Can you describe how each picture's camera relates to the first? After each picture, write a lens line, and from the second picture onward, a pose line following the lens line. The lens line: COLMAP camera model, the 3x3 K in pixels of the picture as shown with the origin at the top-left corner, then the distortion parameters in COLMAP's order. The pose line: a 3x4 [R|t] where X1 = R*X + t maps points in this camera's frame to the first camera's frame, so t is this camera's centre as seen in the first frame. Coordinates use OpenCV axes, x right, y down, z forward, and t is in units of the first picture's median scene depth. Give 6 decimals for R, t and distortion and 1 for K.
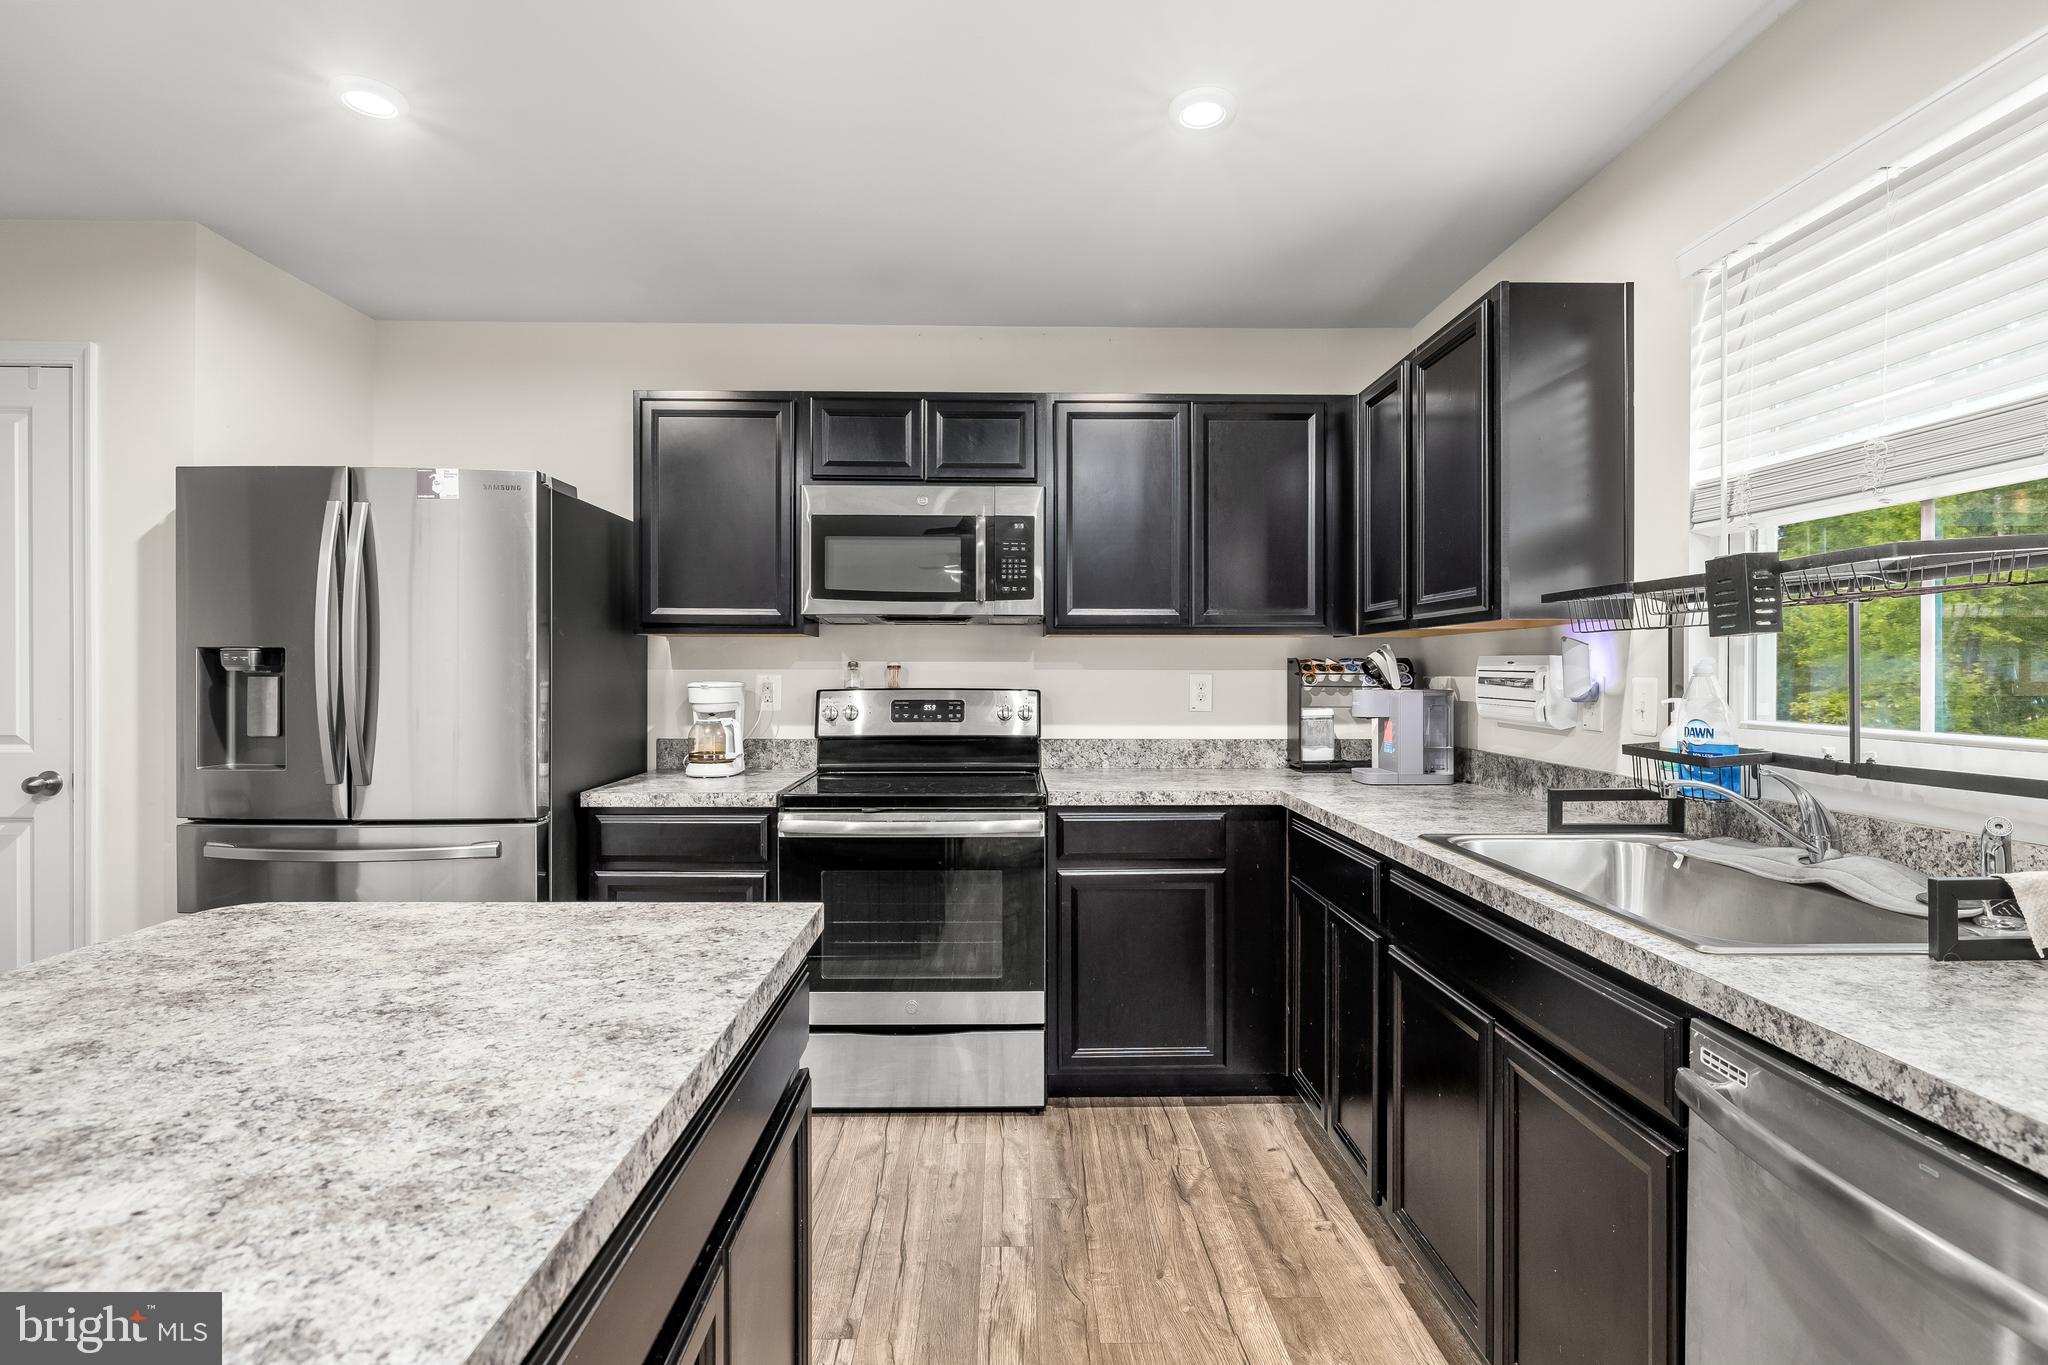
lens RADIAL K [[988.9, 0, 1017.8], [0, 988.9, 669.4], [0, 0, 1]] dist [-0.001478, -0.000195]
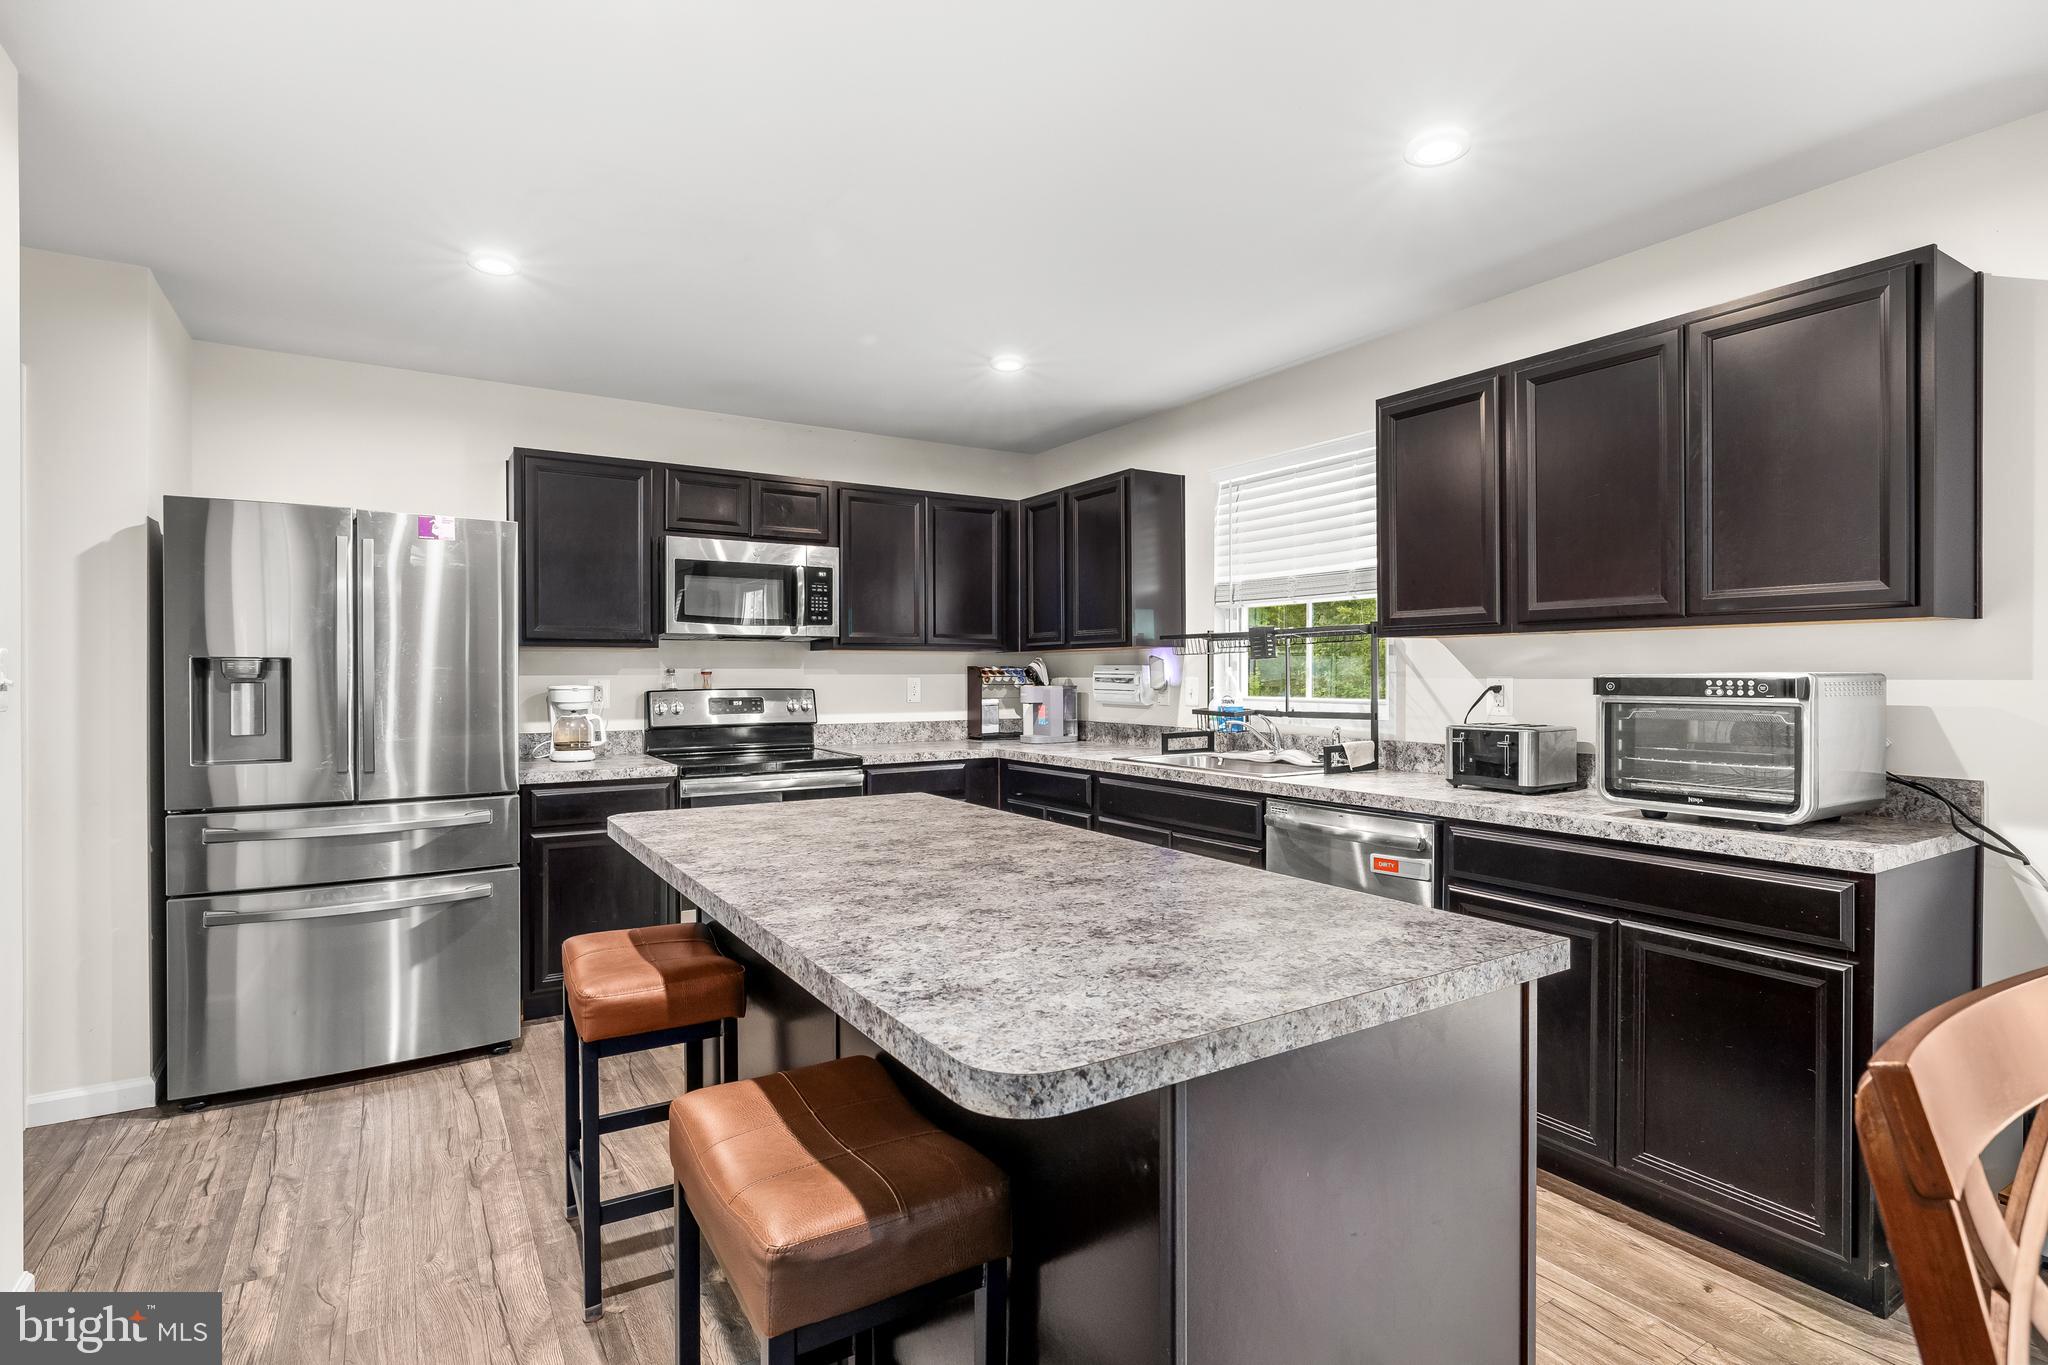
lens RADIAL K [[988.9, 0, 1025.4], [0, 988.9, 686.6], [0, 0, 1]] dist [-0.001478, -0.000195]
pose [[0.851491, -0.010188, 0.524271, -0.502050], [0.003987, 0.999908, 0.012956, 0.000429], [-0.524355, -0.008942, 0.851453, -0.374855]]
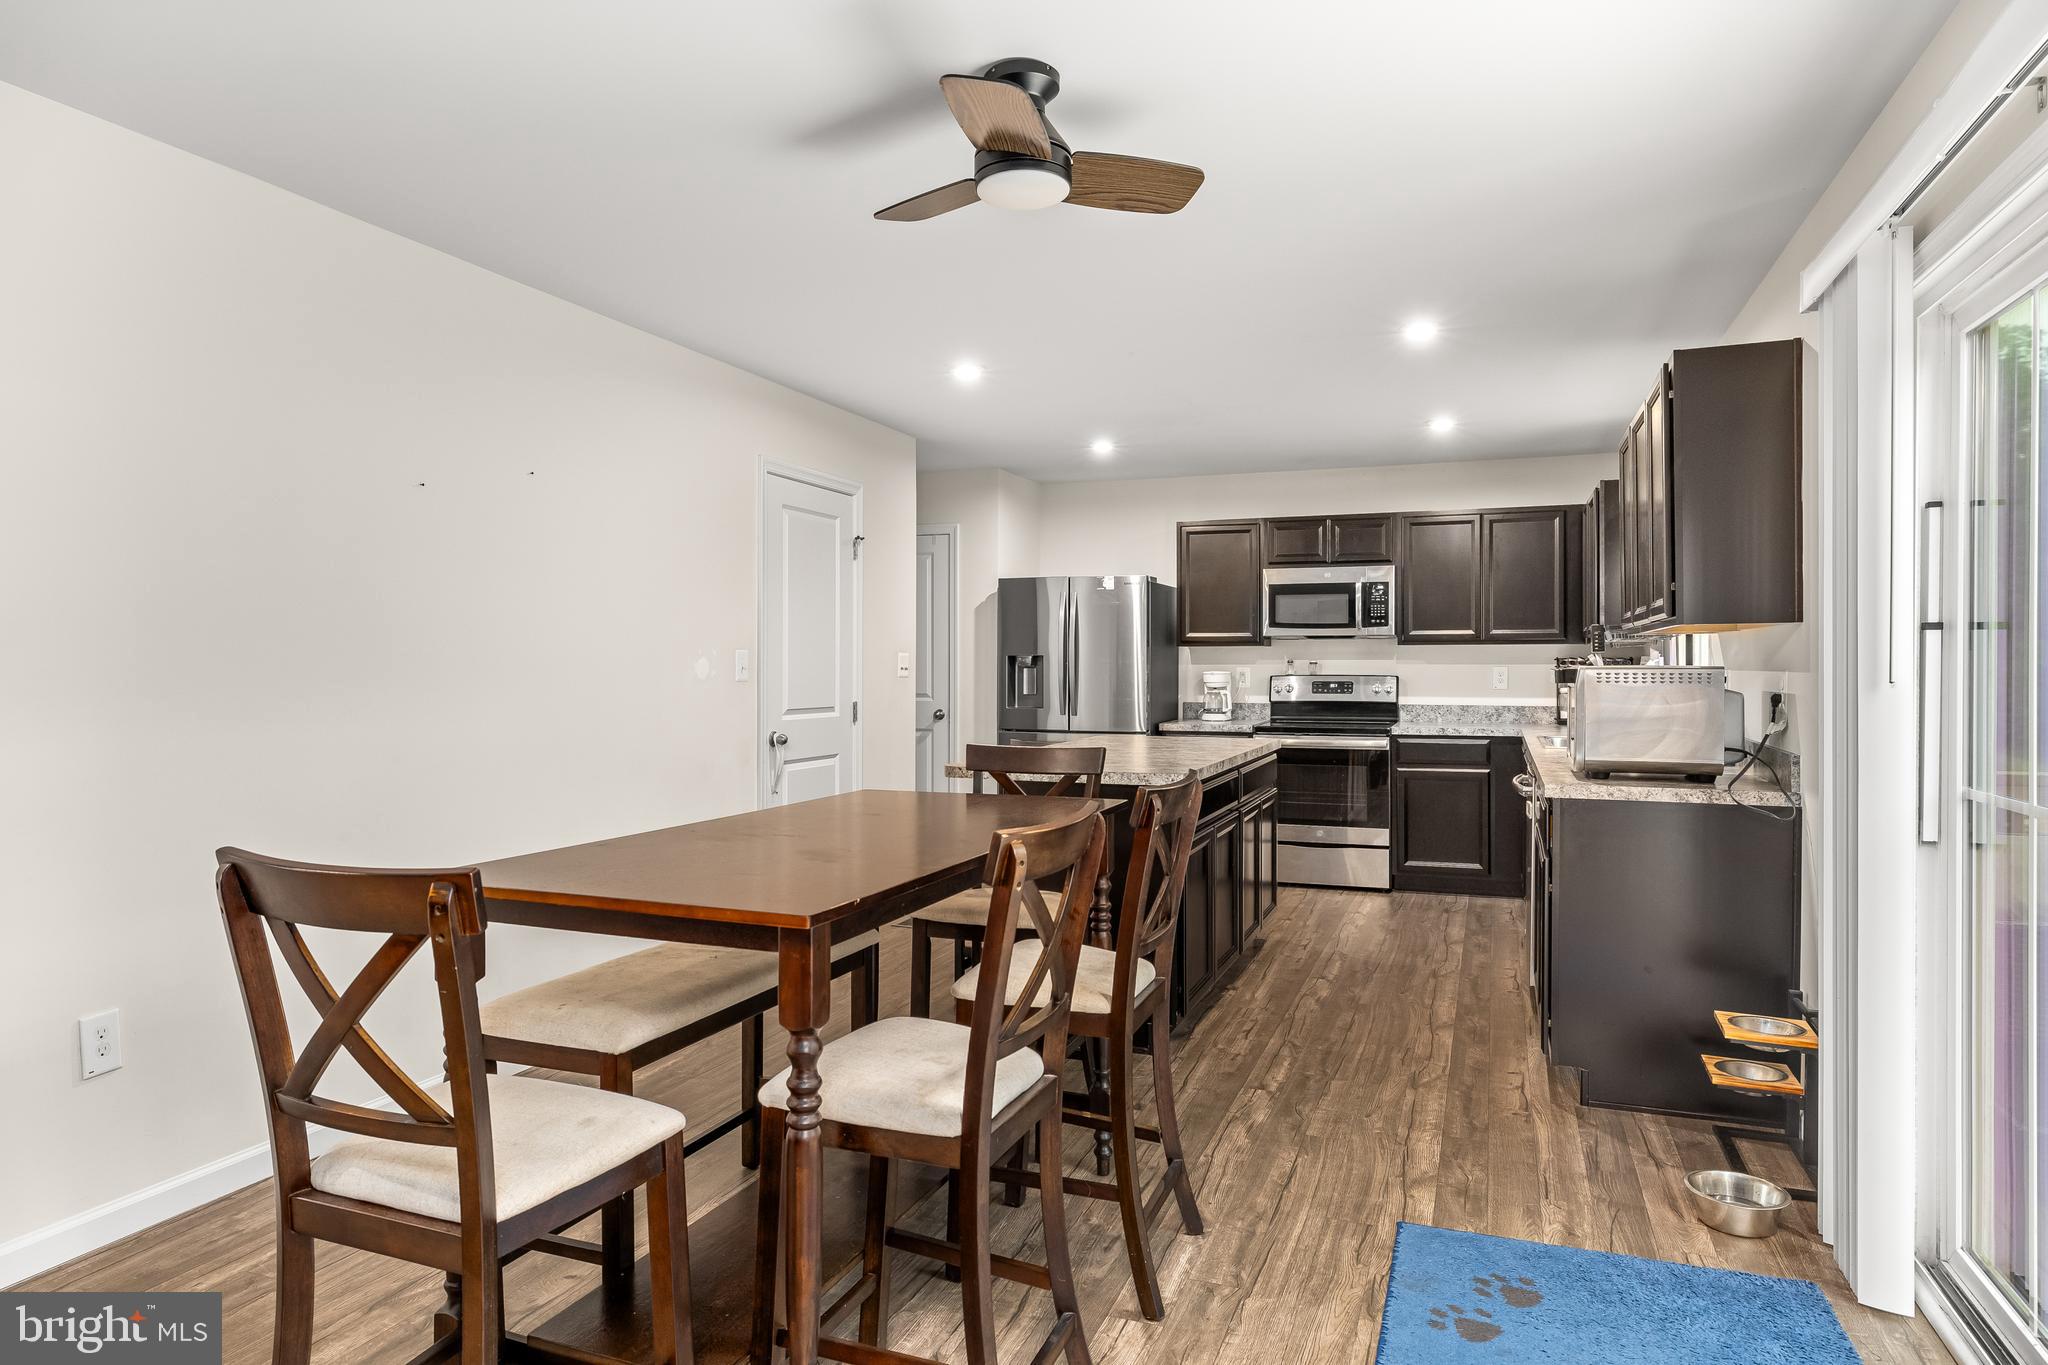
lens RADIAL K [[1232.6, 0, 1022.4], [0, 1232.6, 671.4], [0, 0, 1]] dist [-0.005036, -0.000050]
pose [[0.929476, 0.000288, -0.368883, 0.229976], [0.002127, 0.999979, 0.006139, -0.002380], [0.368877, -0.006491, 0.929456, -1.401461]]
